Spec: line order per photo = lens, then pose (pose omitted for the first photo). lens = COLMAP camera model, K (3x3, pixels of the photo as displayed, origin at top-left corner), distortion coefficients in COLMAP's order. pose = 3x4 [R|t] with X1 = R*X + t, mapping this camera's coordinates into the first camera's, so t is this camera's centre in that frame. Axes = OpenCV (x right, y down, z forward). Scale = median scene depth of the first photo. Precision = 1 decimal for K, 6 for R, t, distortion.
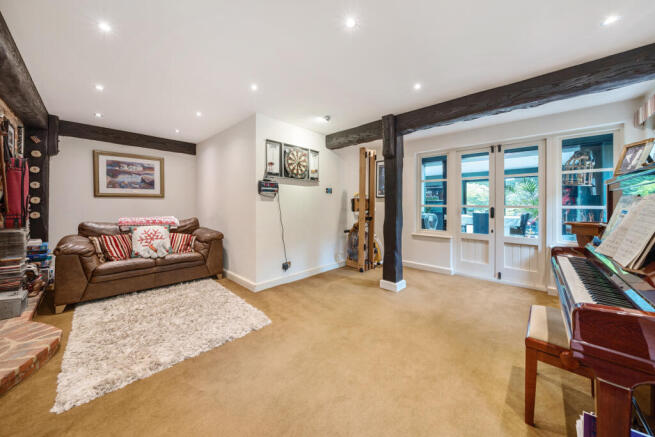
lens RADIAL K [[226.1, 0, 324.6], [0, 226.1, 204.6], [0, 0, 1]] dist [-0.006172, -0.000212]
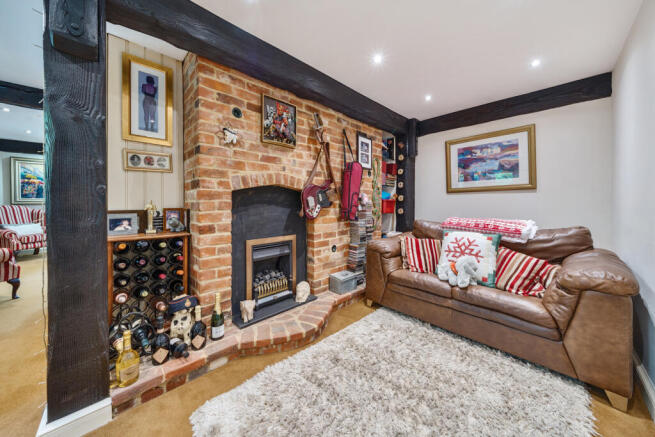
lens RADIAL K [[226.1, 0, 324.5], [0, 226.1, 206.3], [0, 0, 1]] dist [-0.006172, -0.000212]
pose [[-0.045615, -0.000208, -0.998959, -0.099234], [-0.001446, 0.999999, -0.000142, 0.019107], [0.998958, 0.001438, -0.045616, 0.553855]]
